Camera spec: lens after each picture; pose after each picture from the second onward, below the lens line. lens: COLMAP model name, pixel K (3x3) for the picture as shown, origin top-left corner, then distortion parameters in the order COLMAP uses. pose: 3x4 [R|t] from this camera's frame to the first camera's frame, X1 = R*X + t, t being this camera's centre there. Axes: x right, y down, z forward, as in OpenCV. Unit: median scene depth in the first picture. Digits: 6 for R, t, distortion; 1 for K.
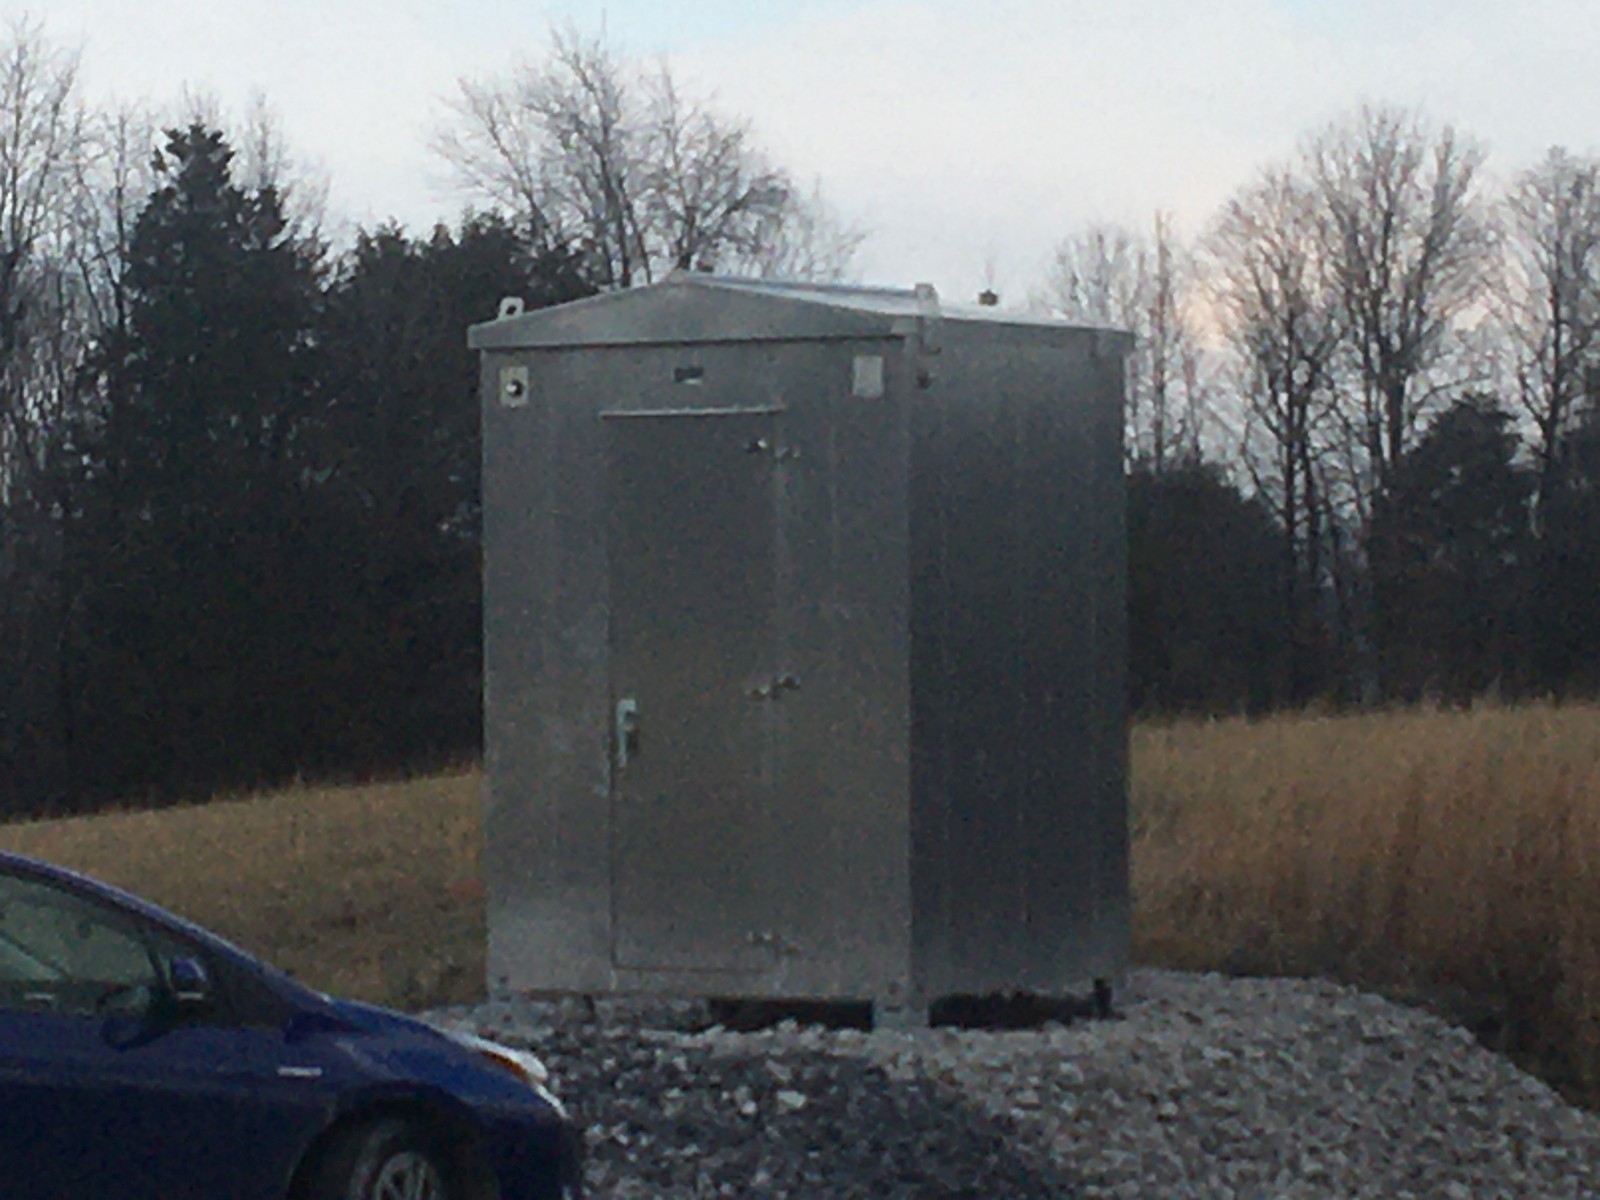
lens RADIAL K [[6939.4, 0, 800.0], [0, 6939.4, 600.0], [0, 0, 1]] dist [-0.186291, -5.894702]
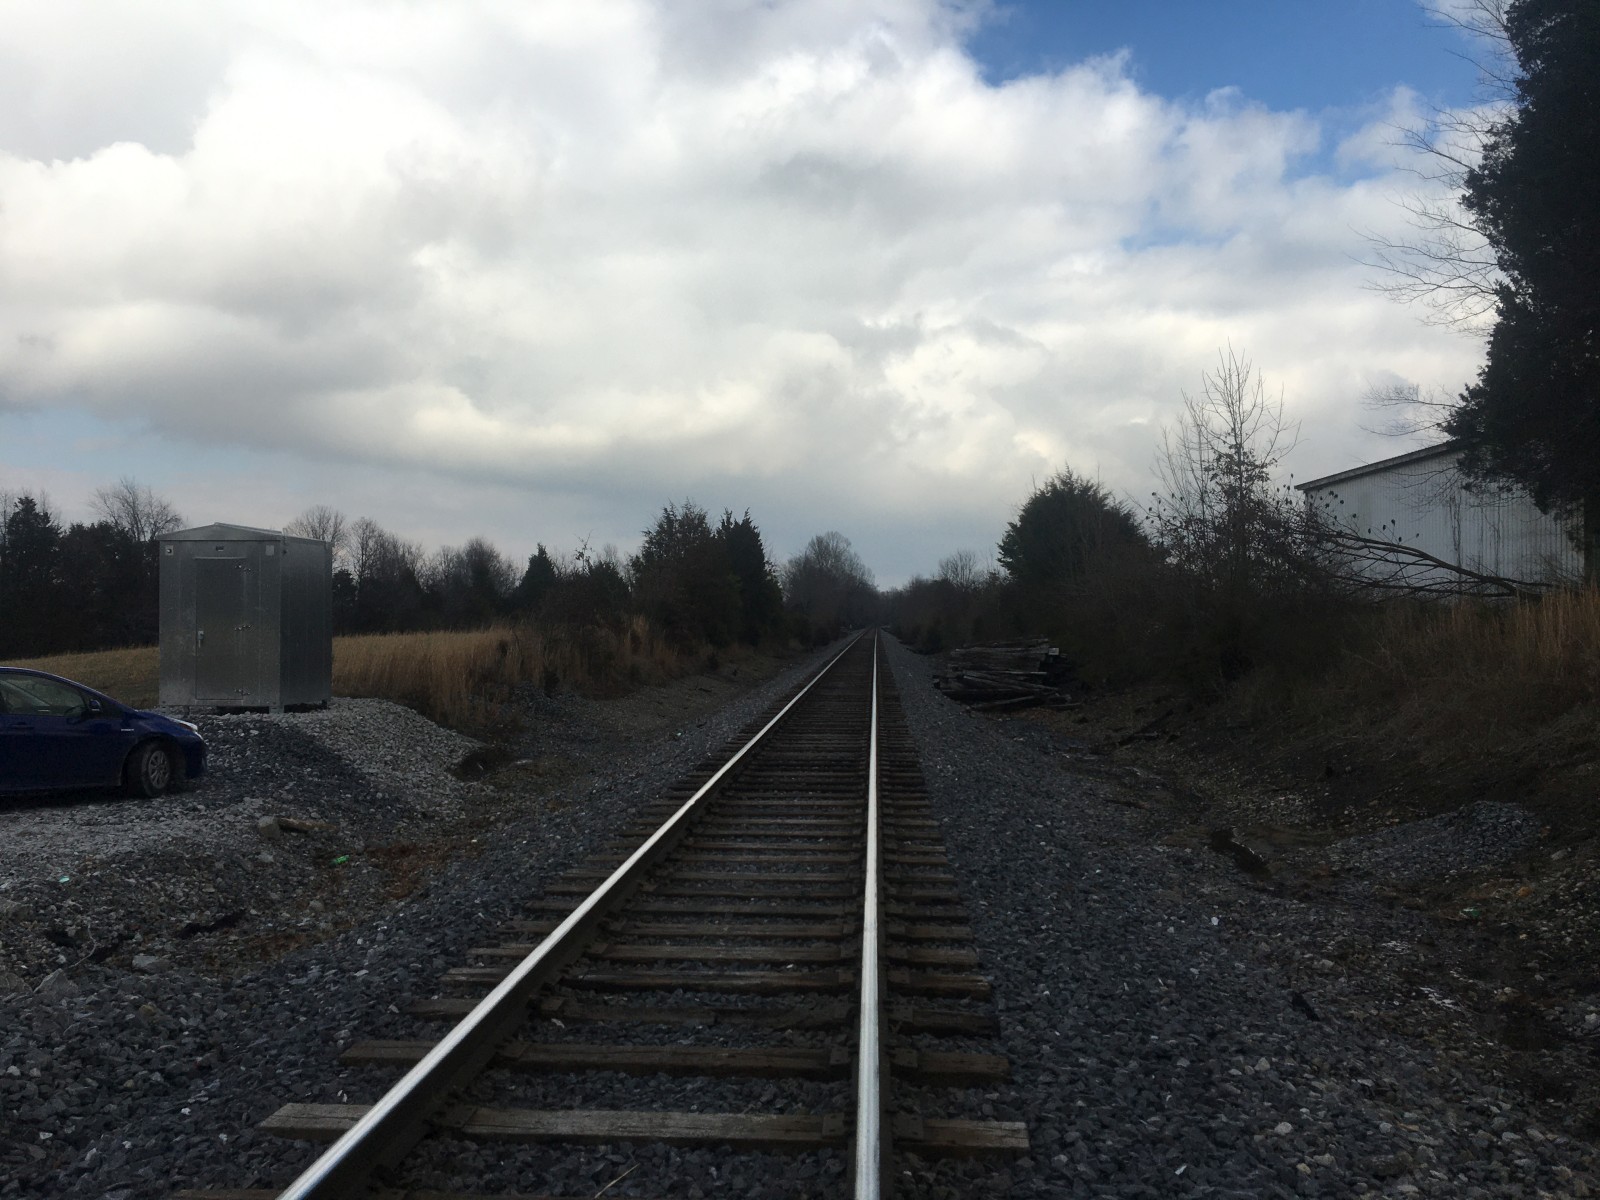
lens RADIAL K [[1360.1, 0, 779.9], [0, 1360.1, 611.1], [0, 0, 1]] dist [0.119516, -0.192858]
pose [[0.912156, 0.012690, 0.409647, -0.044729], [-0.010822, 0.999918, -0.006877, 0.004916], [-0.409701, 0.001840, 0.912218, 0.145876]]
